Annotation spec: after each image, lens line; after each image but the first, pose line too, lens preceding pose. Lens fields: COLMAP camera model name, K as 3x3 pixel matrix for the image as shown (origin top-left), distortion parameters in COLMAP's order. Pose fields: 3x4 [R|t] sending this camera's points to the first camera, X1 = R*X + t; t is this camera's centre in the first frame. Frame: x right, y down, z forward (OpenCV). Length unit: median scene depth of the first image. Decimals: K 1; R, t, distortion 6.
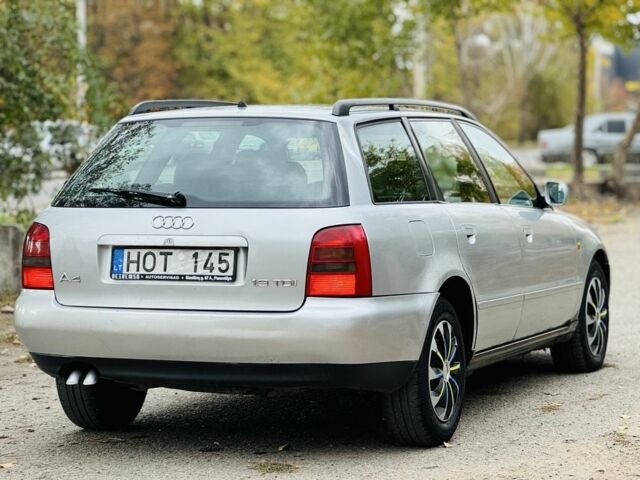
lens RADIAL K [[2318.4, 0, 320.0], [0, 2318.4, 240.0], [0, 0, 1]] dist [-0.165302, 7.311477]
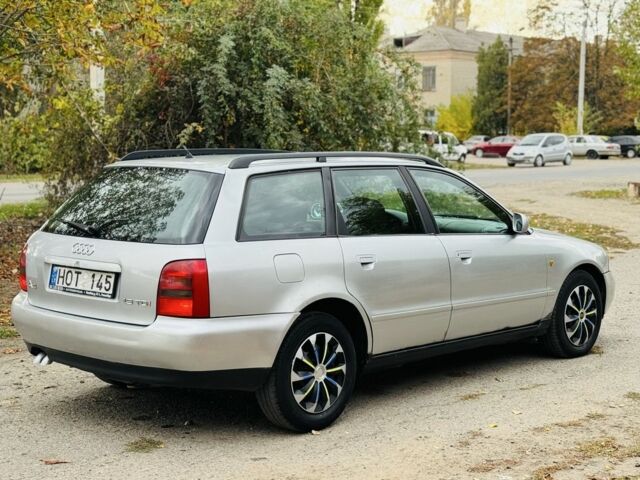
lens RADIAL K [[1205.6, 0, 307.9], [0, 1205.6, 239.0], [0, 0, 1]] dist [0.109599, 0.078861]
pose [[0.924563, 0.048634, -0.377912, 0.298131], [-0.032605, 0.998281, 0.048701, -0.048559], [0.379631, -0.032706, 0.924560, 0.403166]]
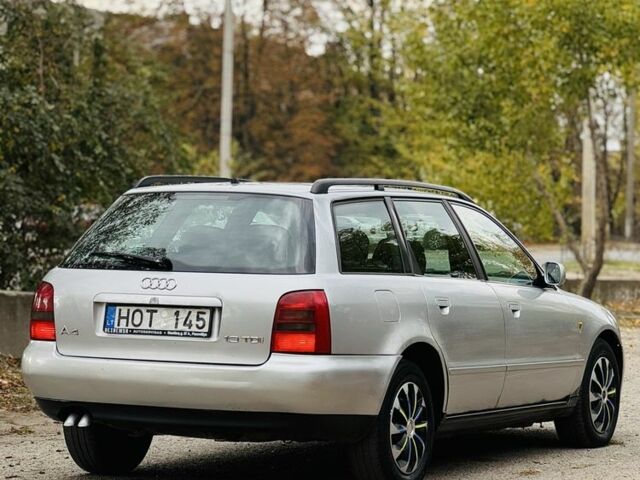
lens RADIAL K [[2793.2, 0, 320.0], [0, 2793.2, 240.0], [0, 0, 1]] dist [-0.313641, 6.282599]
pose [[0.996116, 0.027612, -0.083605, 0.122337], [-0.030917, 0.998780, -0.038495, 0.020203], [0.082440, 0.040930, 0.995755, -0.330521]]
